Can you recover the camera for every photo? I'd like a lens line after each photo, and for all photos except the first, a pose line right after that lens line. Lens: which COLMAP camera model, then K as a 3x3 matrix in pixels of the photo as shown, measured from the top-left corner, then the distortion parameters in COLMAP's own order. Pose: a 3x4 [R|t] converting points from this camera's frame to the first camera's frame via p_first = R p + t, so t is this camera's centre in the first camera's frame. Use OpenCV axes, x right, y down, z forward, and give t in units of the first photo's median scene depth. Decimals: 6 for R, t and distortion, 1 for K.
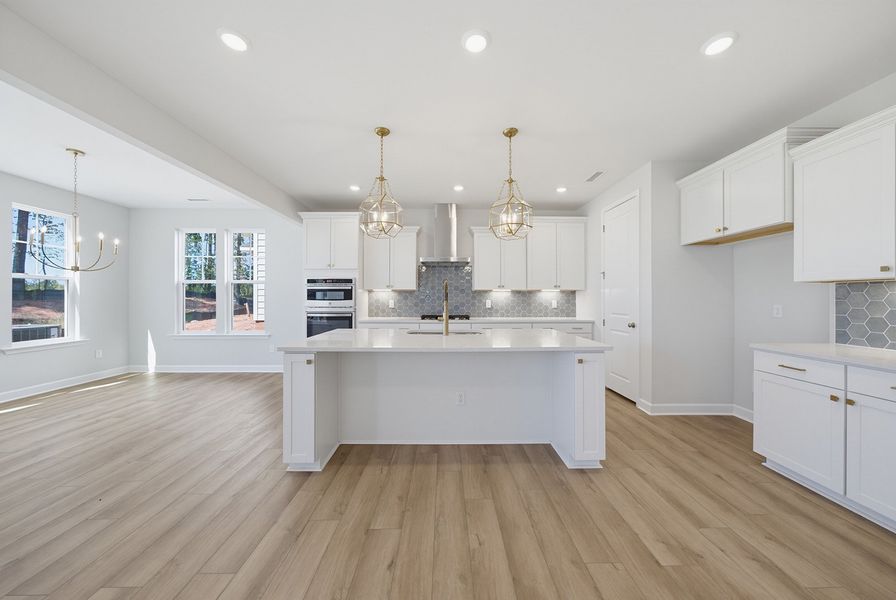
lens RADIAL K [[307.5, 0, 447.8], [0, 307.5, 297.4], [0, 0, 1]] dist [-0.010261, 0.002398]
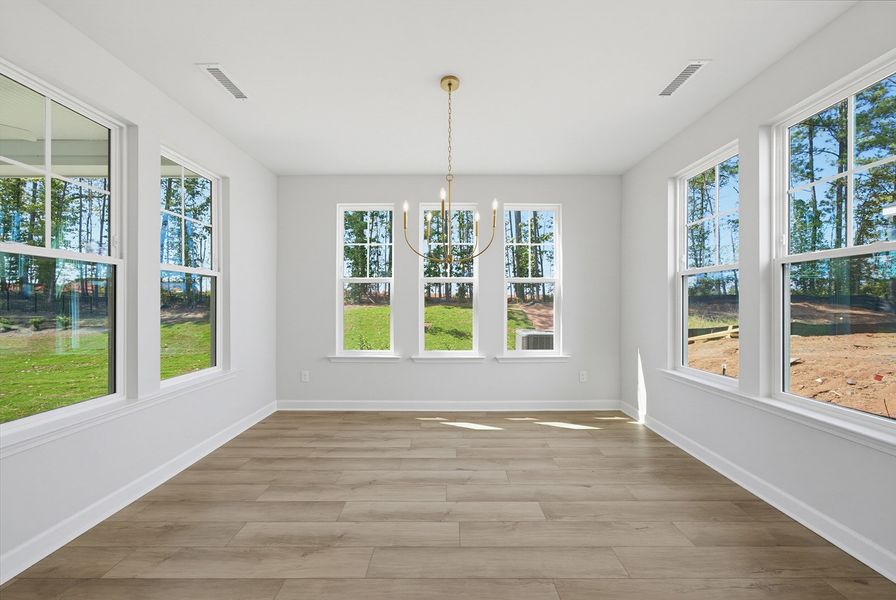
lens RADIAL K [[307.5, 0, 447.0], [0, 307.5, 302.2], [0, 0, 1]] dist [-0.010261, 0.002398]
pose [[-0.016558, -0.004742, -0.999852, -0.386105], [0.000379, 0.999989, -0.004748, 0.001197], [0.999863, -0.000457, -0.016556, 0.695726]]
